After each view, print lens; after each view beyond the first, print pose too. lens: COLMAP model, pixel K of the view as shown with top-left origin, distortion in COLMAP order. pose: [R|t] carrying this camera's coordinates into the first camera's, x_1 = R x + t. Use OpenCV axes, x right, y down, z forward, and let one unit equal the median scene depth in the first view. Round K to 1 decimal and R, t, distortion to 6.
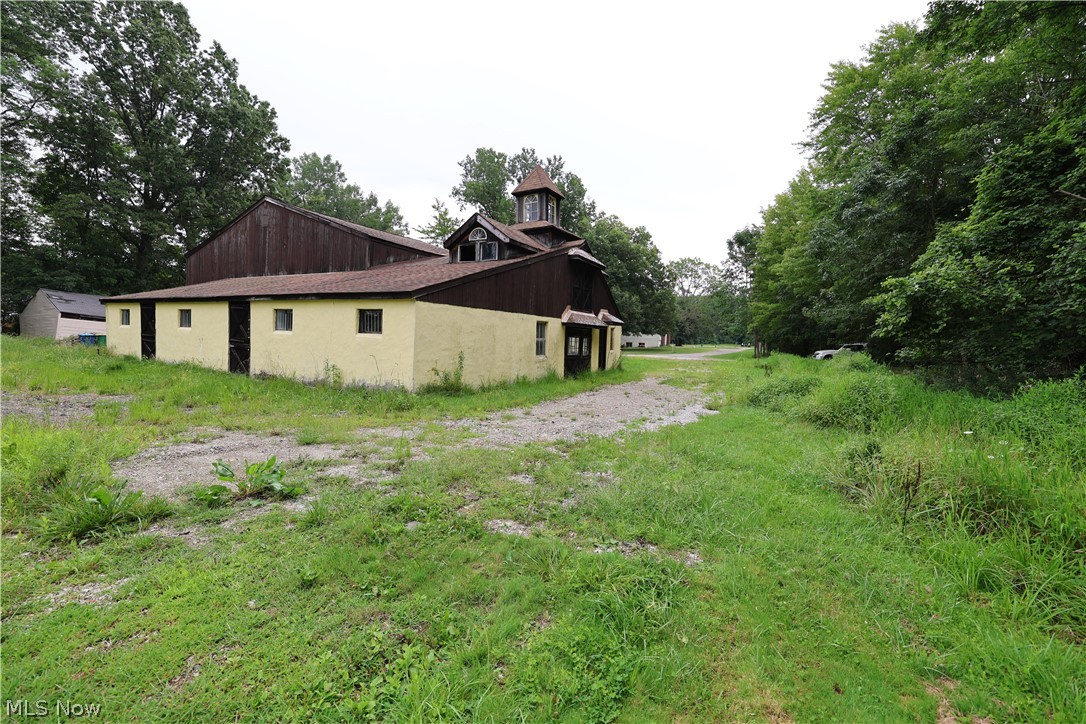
lens RADIAL K [[463.1, 0, 546.4], [0, 463.1, 359.8], [0, 0, 1]] dist [-0.041460, 0.013971]
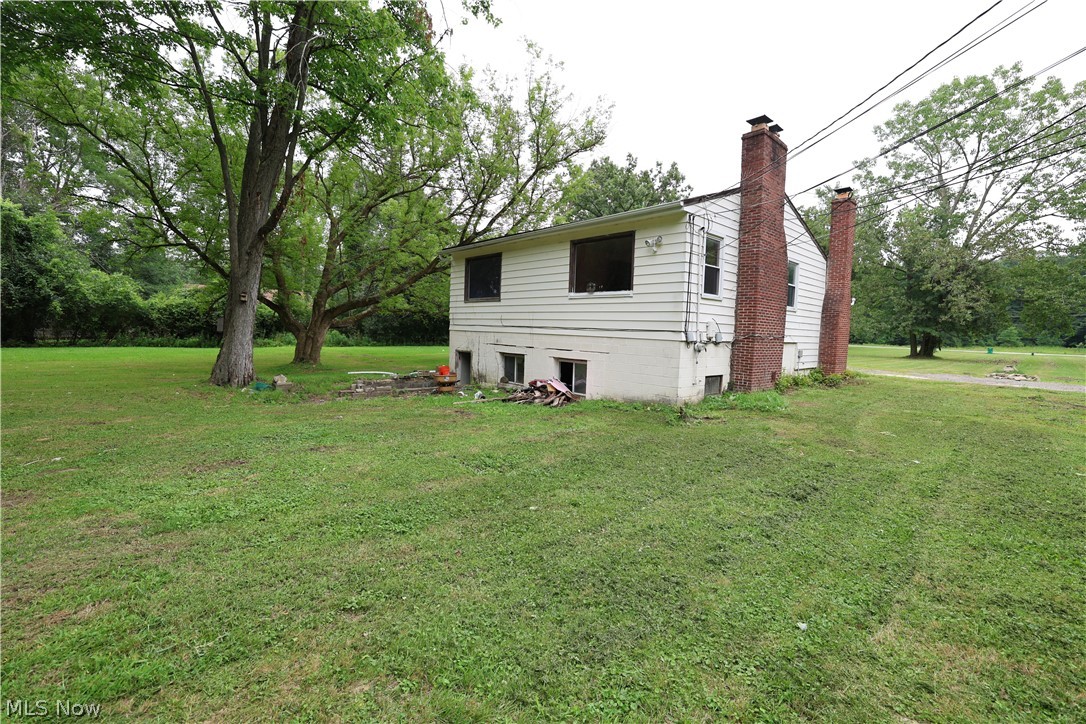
lens RADIAL K [[463.1, 0, 546.4], [0, 463.1, 359.8], [0, 0, 1]] dist [-0.041460, 0.013971]
pose [[0.913736, 0.035011, -0.404798, 0.177252], [-0.028786, 0.999355, 0.021455, -0.027056], [0.405288, -0.007952, 0.914154, 0.611877]]
